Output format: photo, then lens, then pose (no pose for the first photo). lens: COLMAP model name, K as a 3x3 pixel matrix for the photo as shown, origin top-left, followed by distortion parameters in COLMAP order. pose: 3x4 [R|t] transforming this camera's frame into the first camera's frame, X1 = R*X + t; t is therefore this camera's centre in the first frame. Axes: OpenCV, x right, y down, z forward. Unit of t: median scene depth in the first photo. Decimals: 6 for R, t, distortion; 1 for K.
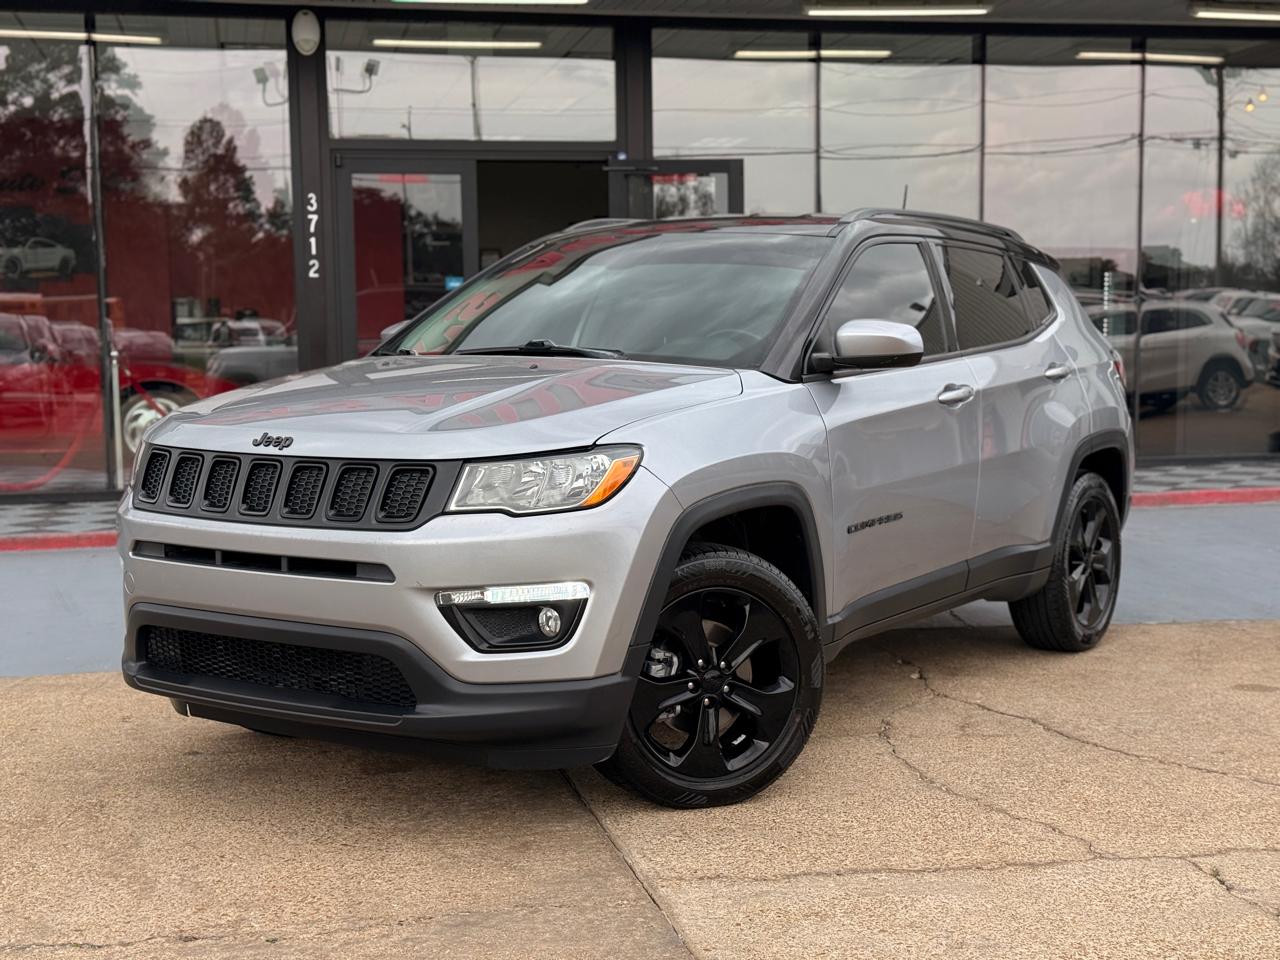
lens RADIAL K [[1792.5, 0, 637.1], [0, 1792.5, 485.1], [0, 0, 1]] dist [0.118980, 0.000000]
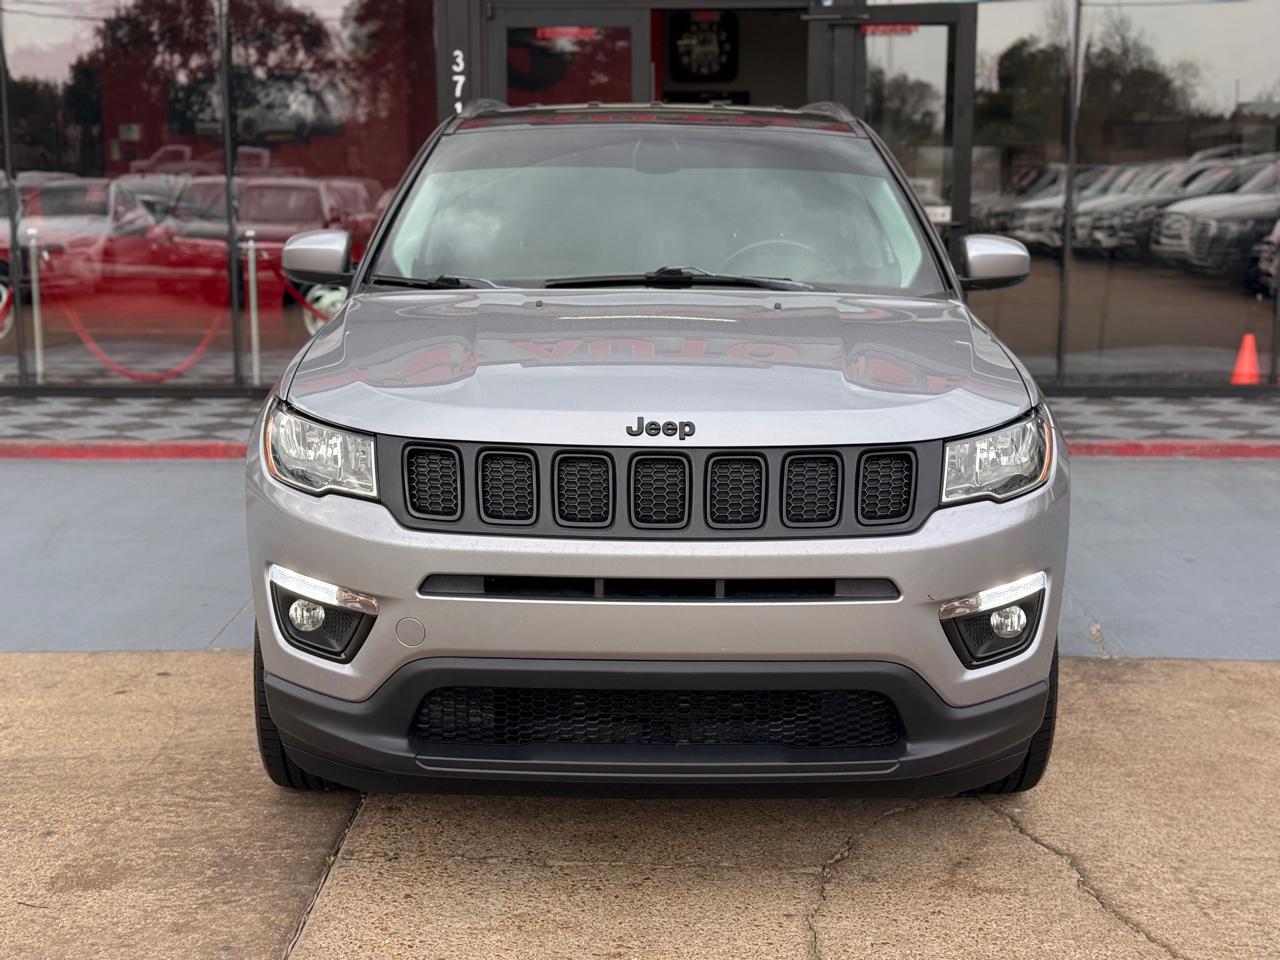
lens RADIAL K [[1792.5, 0, 640.4], [0, 1792.5, 477.8], [0, 0, 1]] dist [0.118980, 0.000000]
pose [[0.829498, -0.090270, 0.551166, -0.606407], [0.043186, 0.994264, 0.097845, -0.075265], [-0.556837, -0.057359, 0.828639, 0.366318]]
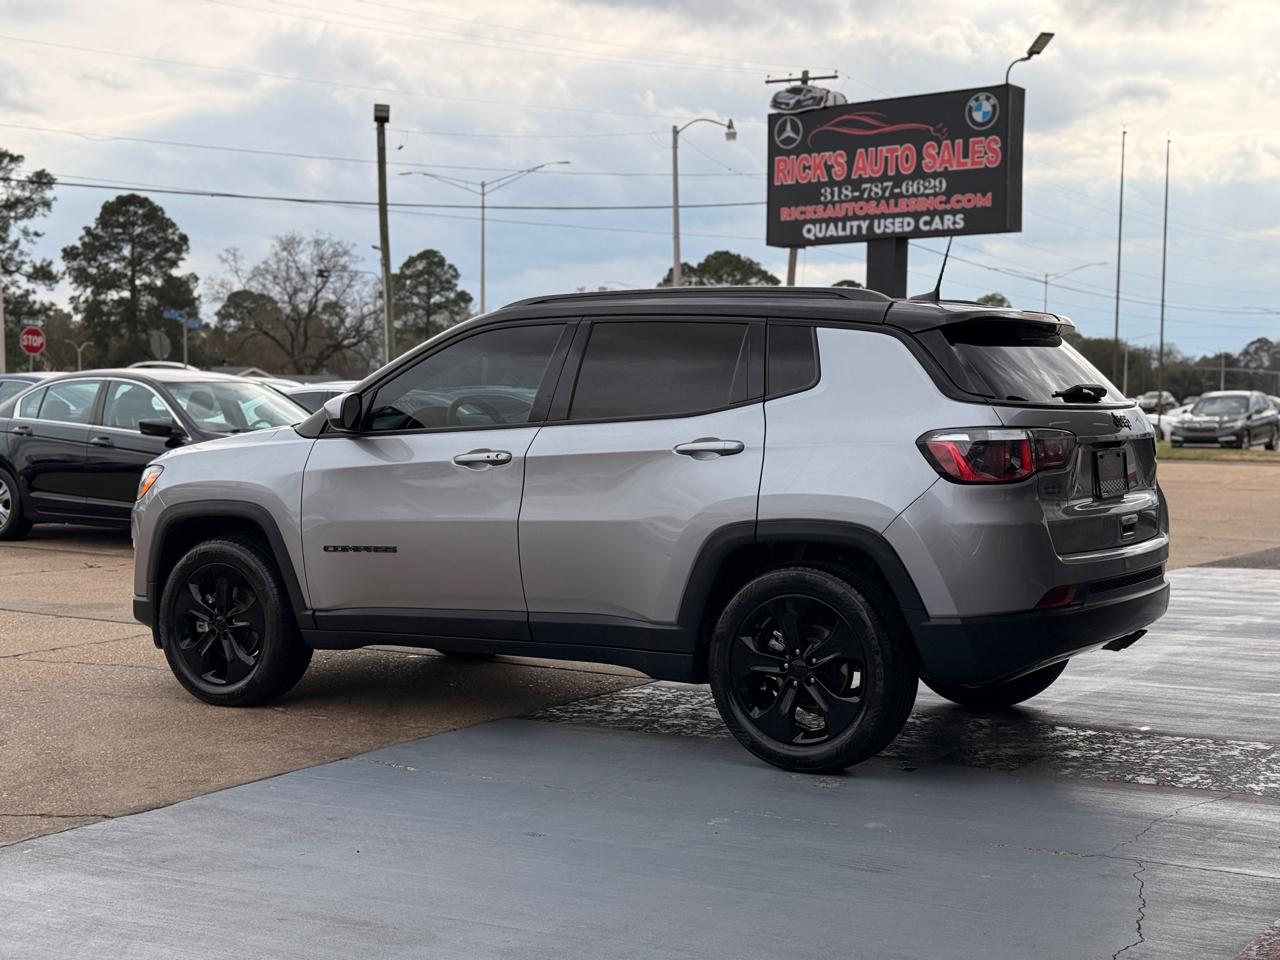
lens RADIAL K [[1792.5, 0, 641.9], [0, 1792.5, 487.4], [0, 0, 1]] dist [0.118980, 0.000000]
pose [[0.025515, 0.050056, -0.998420, 1.641401], [-0.086928, 0.995074, 0.047667, -0.118414], [0.995888, 0.085574, 0.029740, 1.330133]]
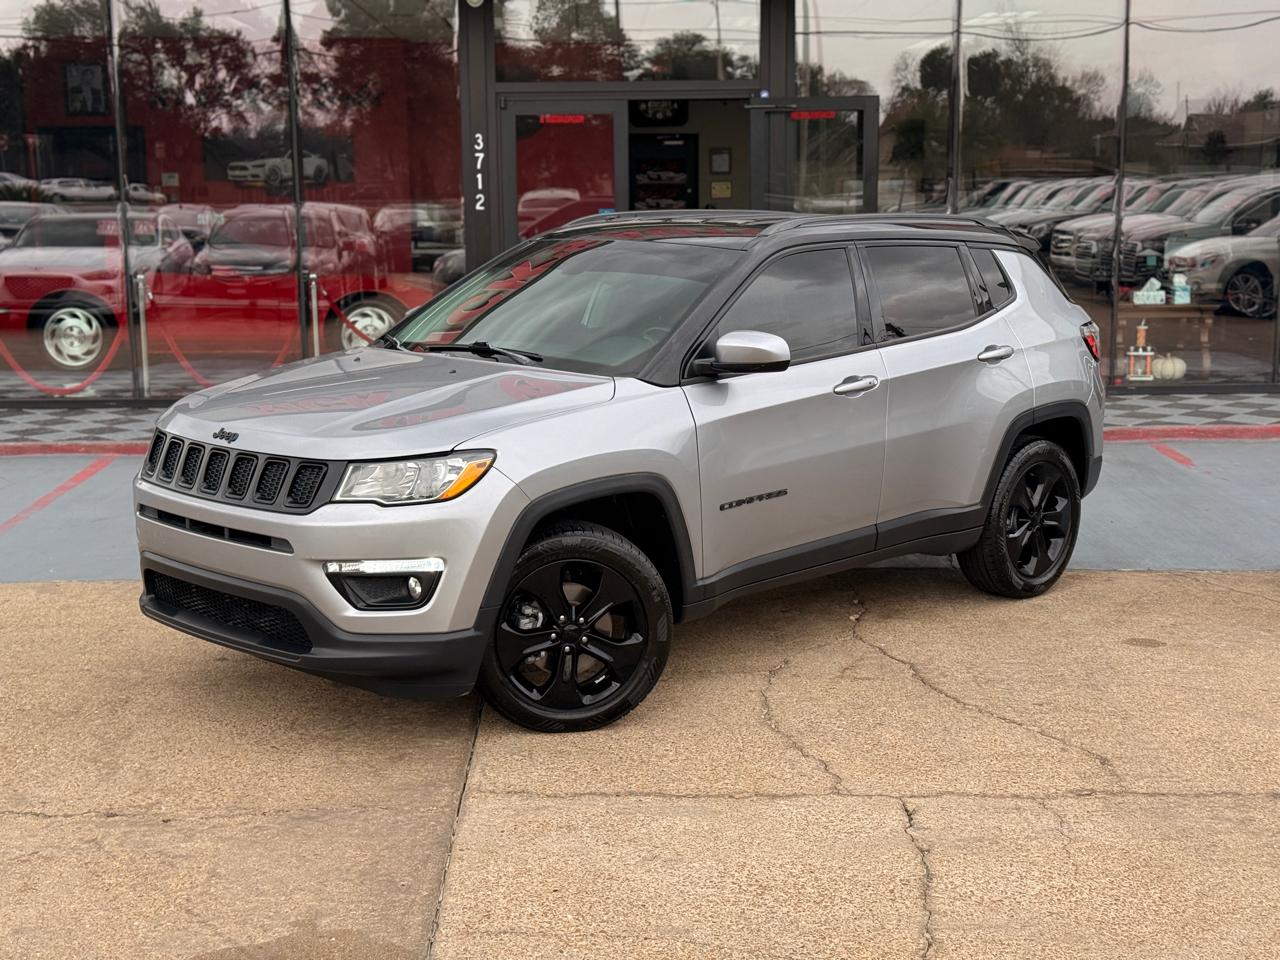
lens RADIAL K [[1792.5, 0, 643.0], [0, 1792.5, 491.2], [0, 0, 1]] dist [0.118980, 0.000000]
pose [[0.982625, 0.035150, -0.182242, 0.317774], [-0.019744, 0.996127, 0.085675, -0.098051], [0.184547, -0.080588, 0.979514, -0.206643]]
